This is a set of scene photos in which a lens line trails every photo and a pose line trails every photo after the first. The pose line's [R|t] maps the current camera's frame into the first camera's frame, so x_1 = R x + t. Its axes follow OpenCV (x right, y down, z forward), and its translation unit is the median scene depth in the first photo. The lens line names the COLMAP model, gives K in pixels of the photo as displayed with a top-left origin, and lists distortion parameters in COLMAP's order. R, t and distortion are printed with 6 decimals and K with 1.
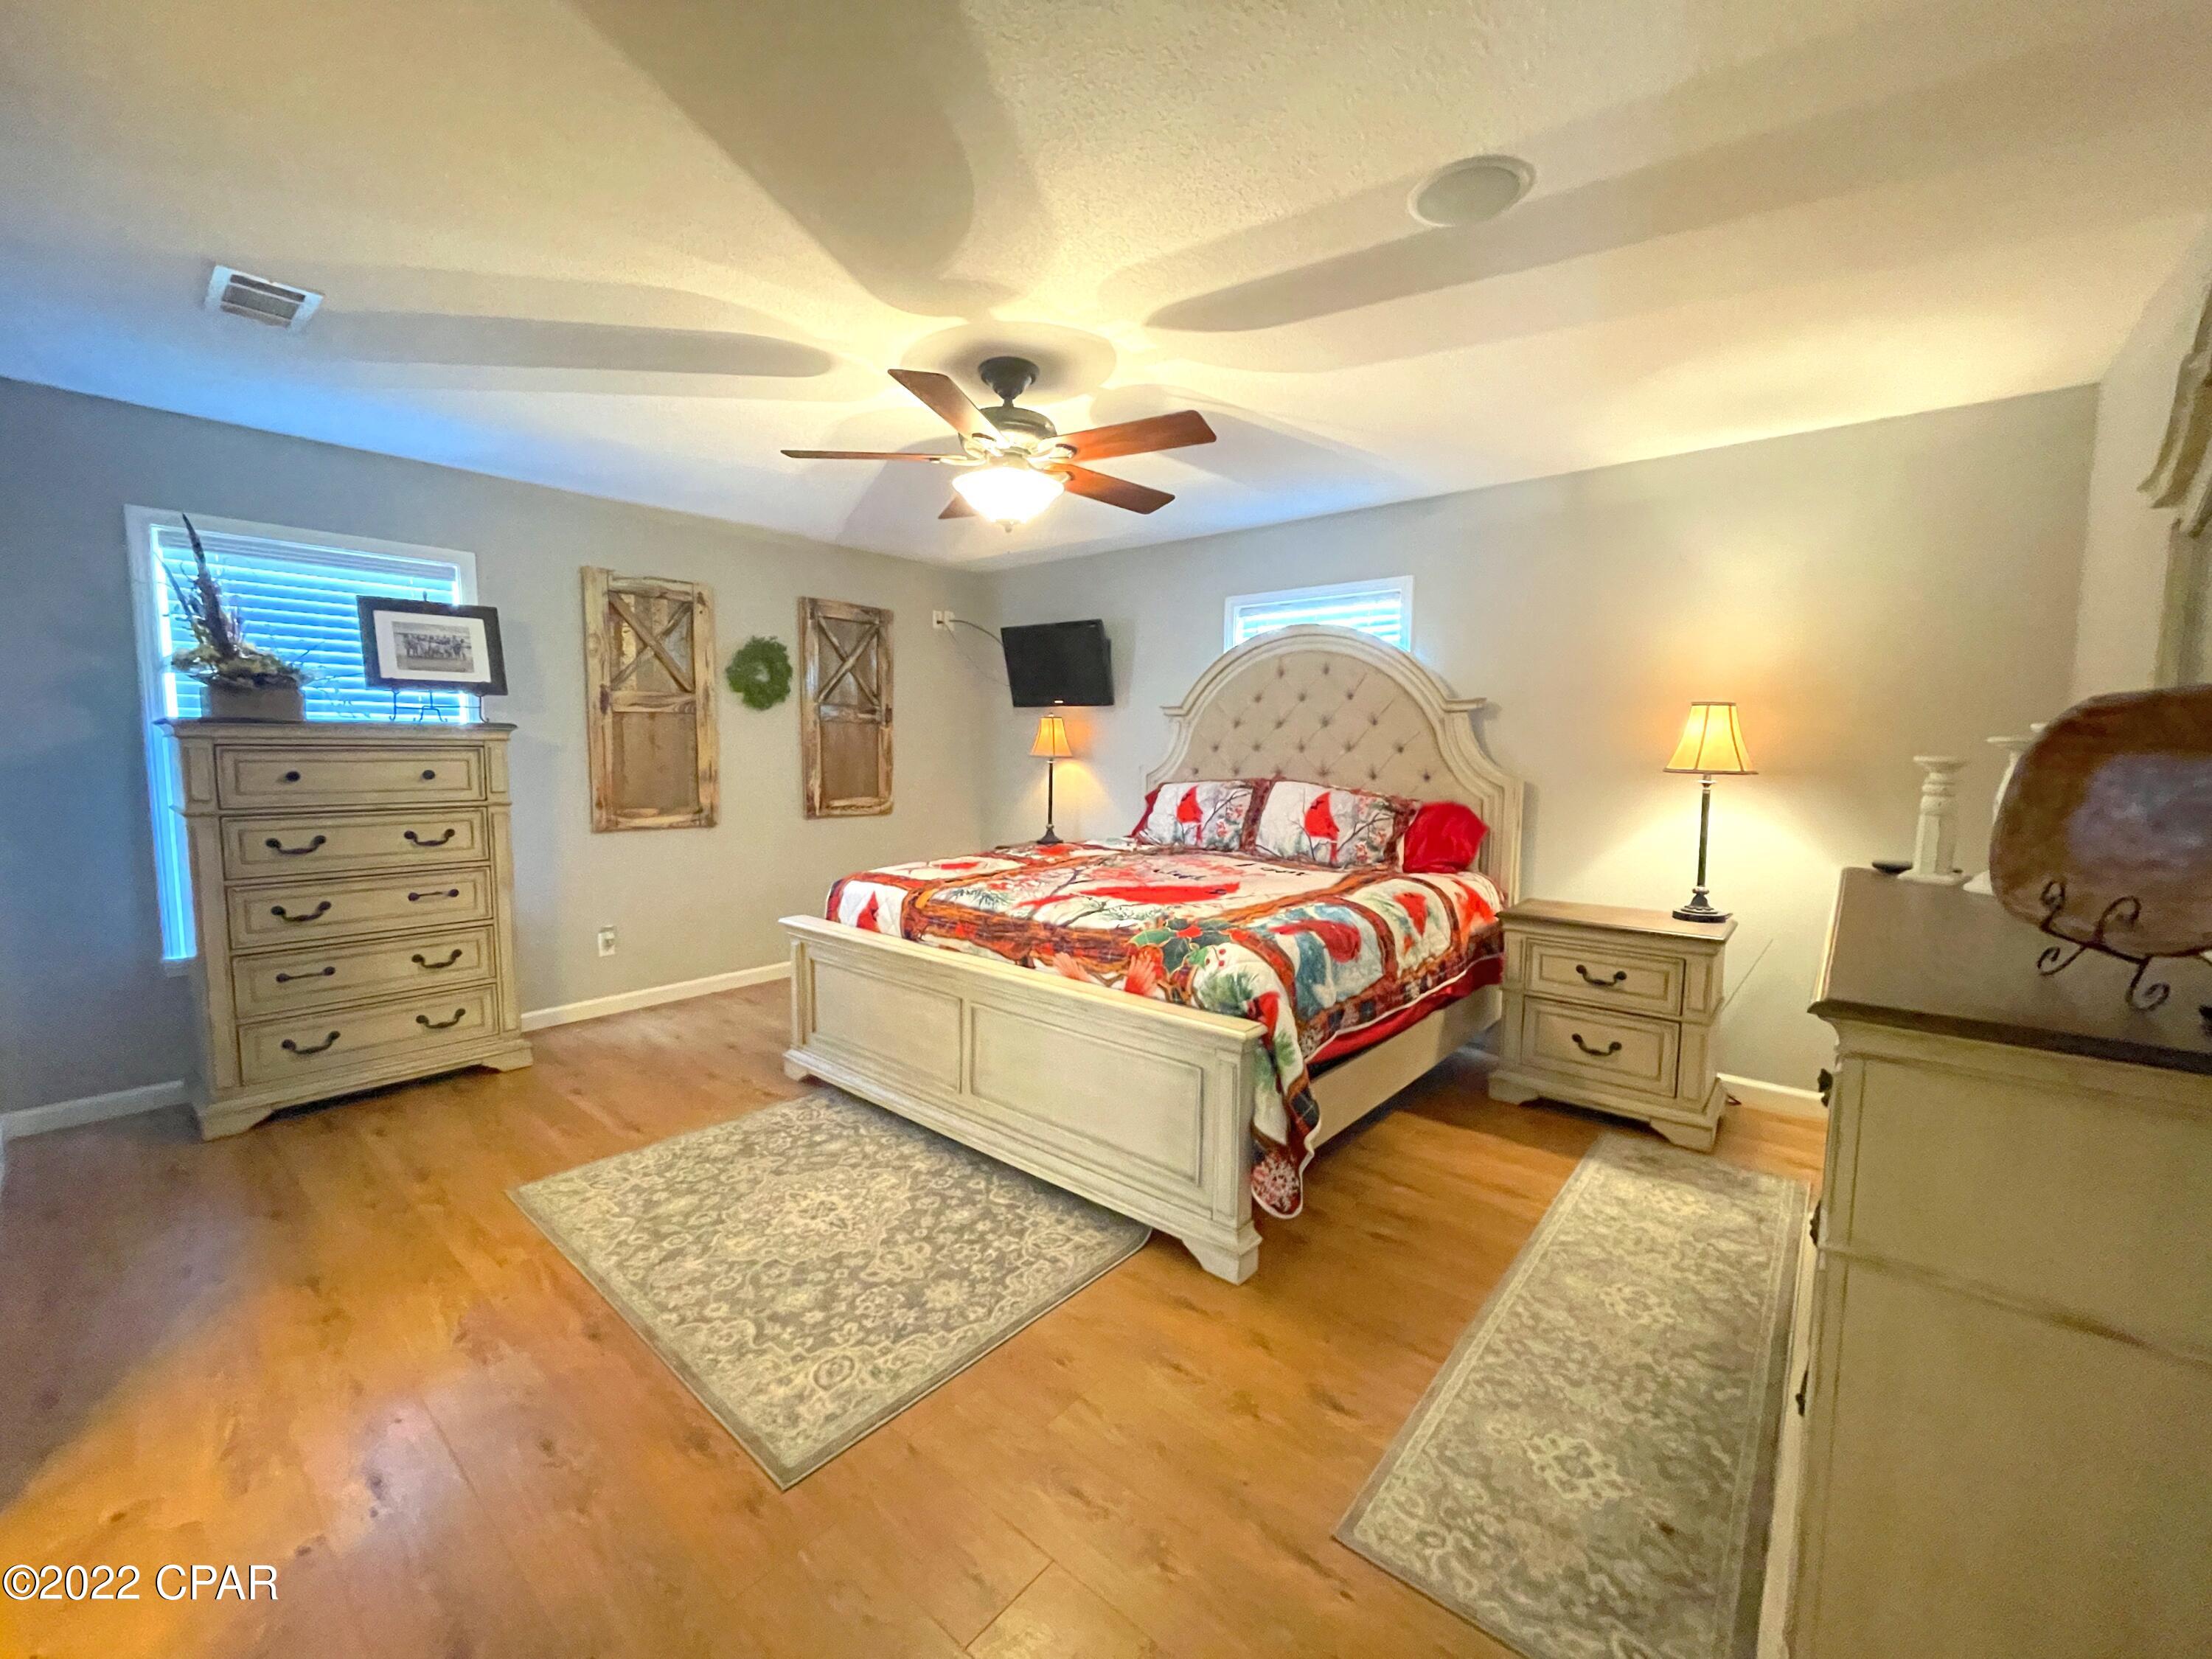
lens RADIAL K [[895.8, 0, 1100.4], [0, 895.8, 827.9], [0, 0, 1]] dist [-0.001158, 0.000300]
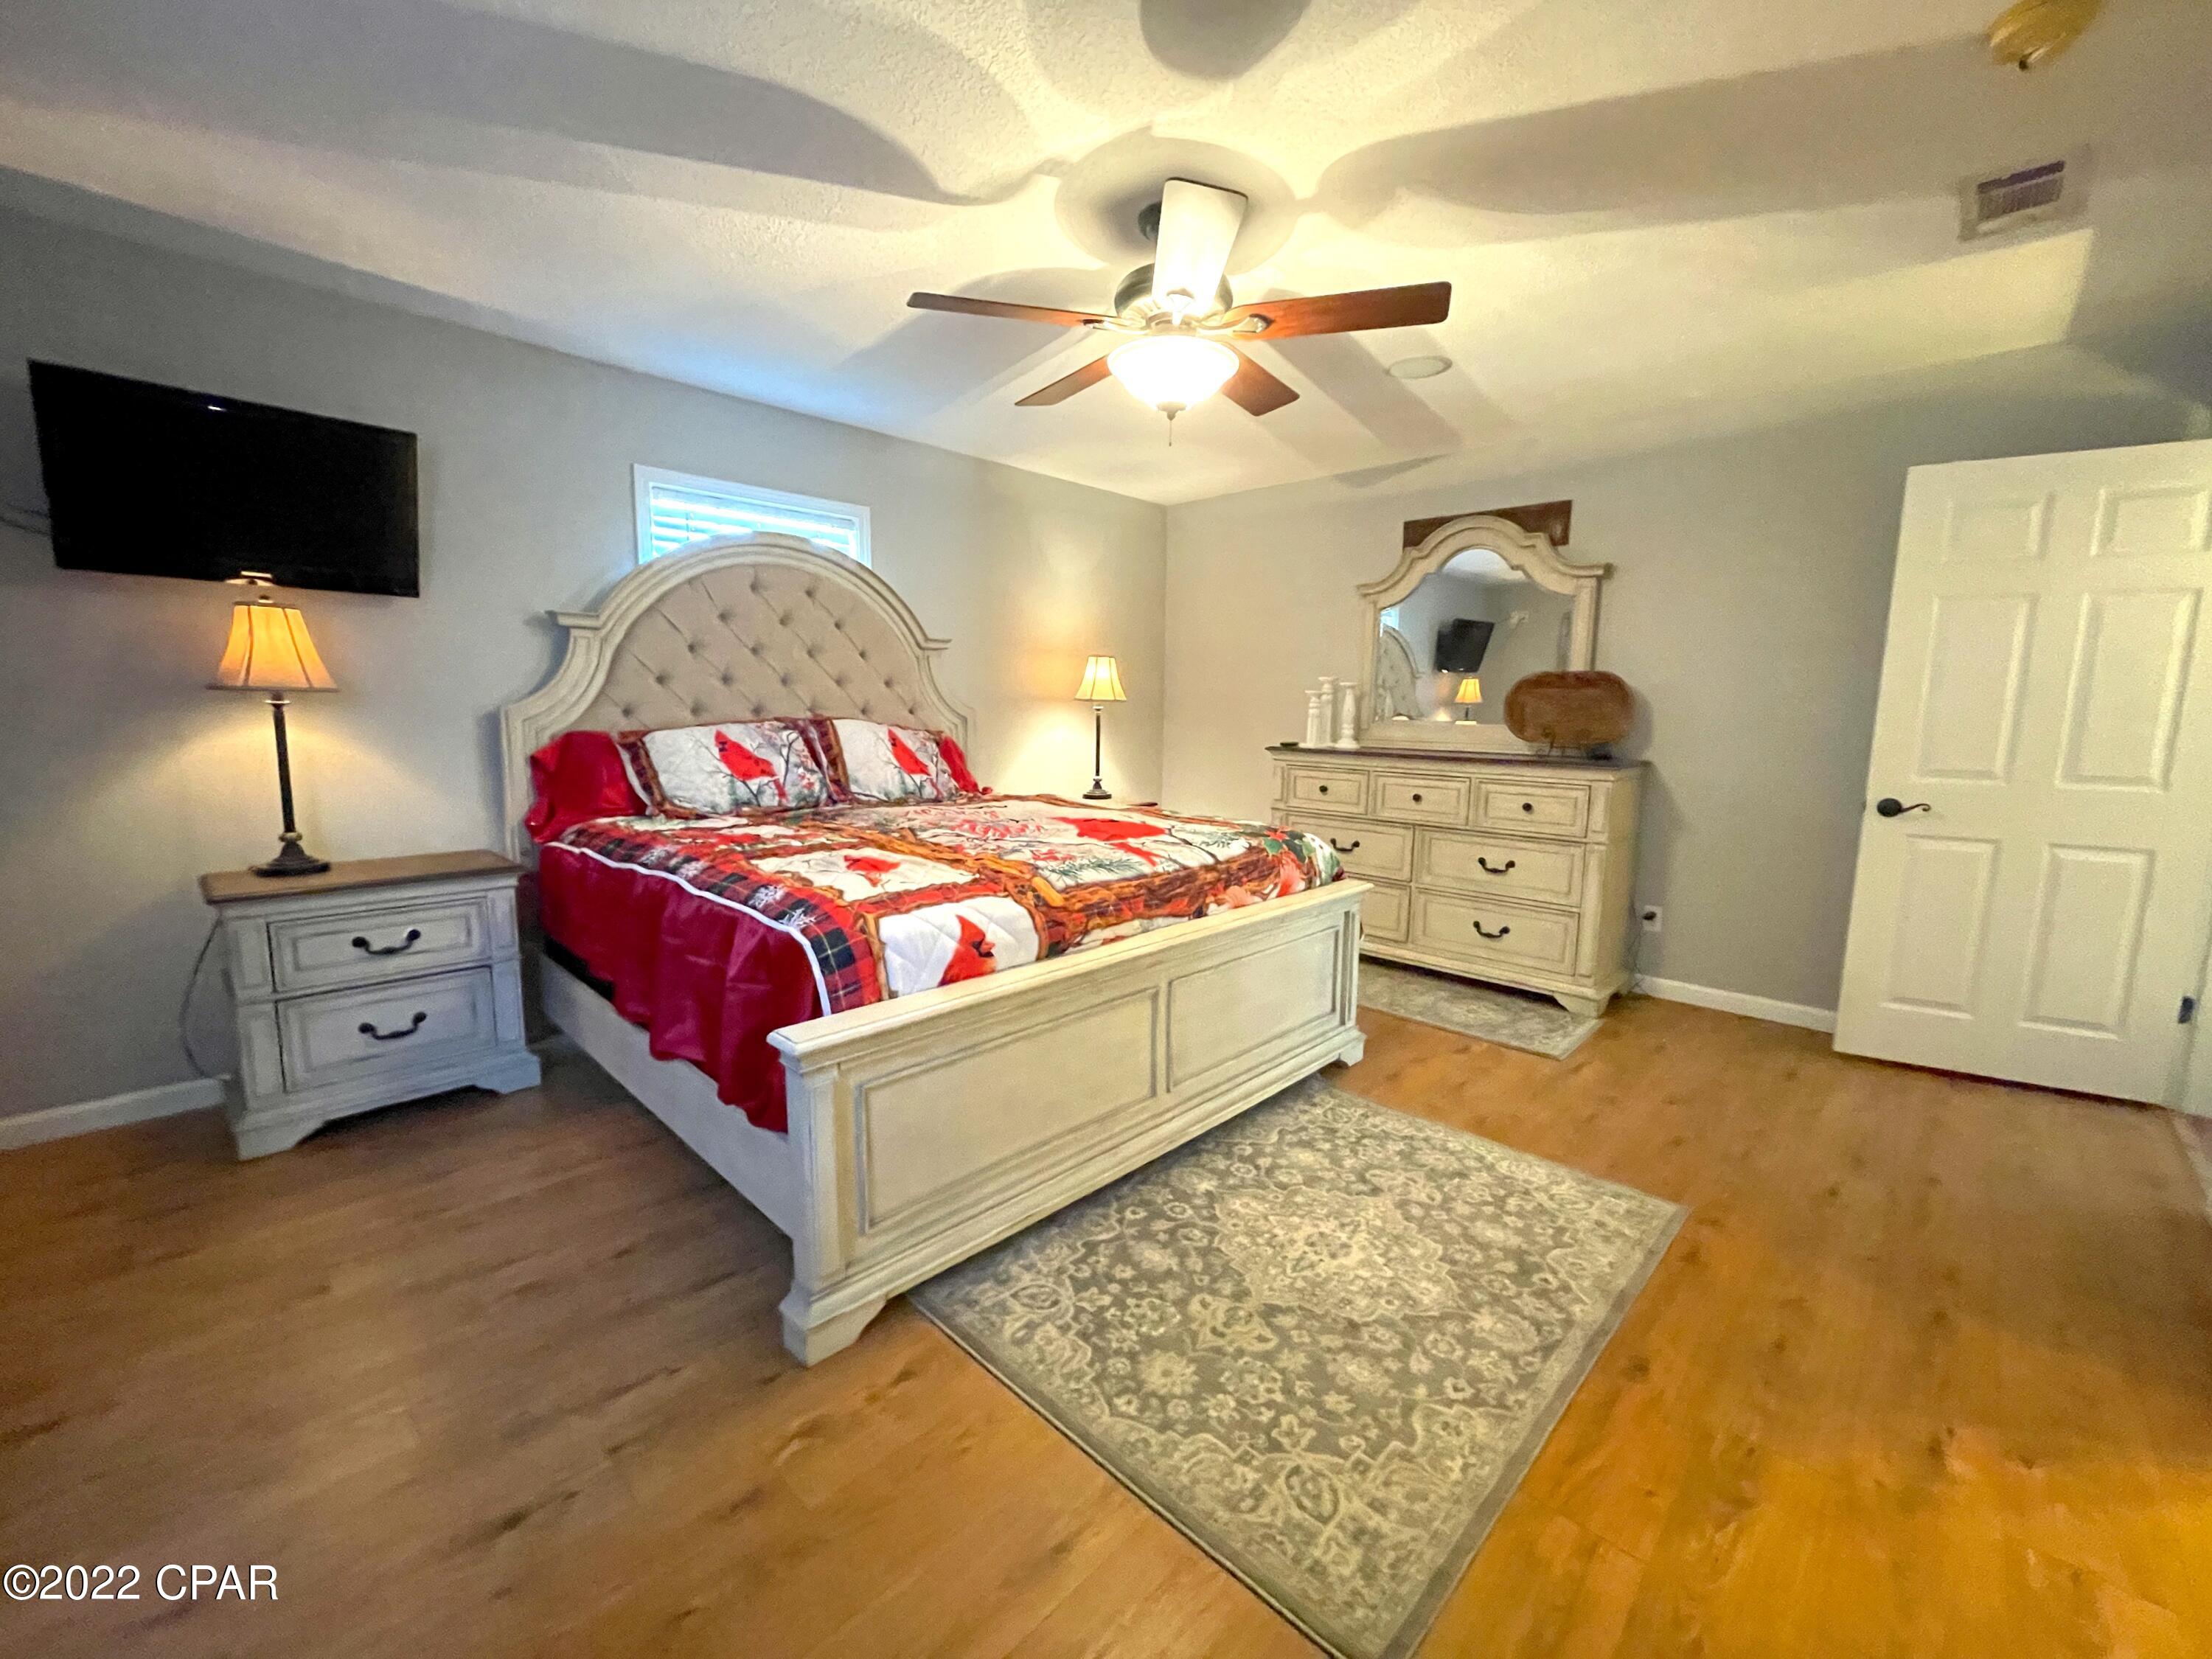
lens RADIAL K [[895.8, 0, 1100.4], [0, 895.8, 827.7], [0, 0, 1]] dist [-0.001158, 0.000300]
pose [[0.063982, -0.148365, 0.986861, -0.961991], [0.079885, 0.986475, 0.143127, -0.075171], [-0.994749, 0.069678, 0.074969, 0.995211]]
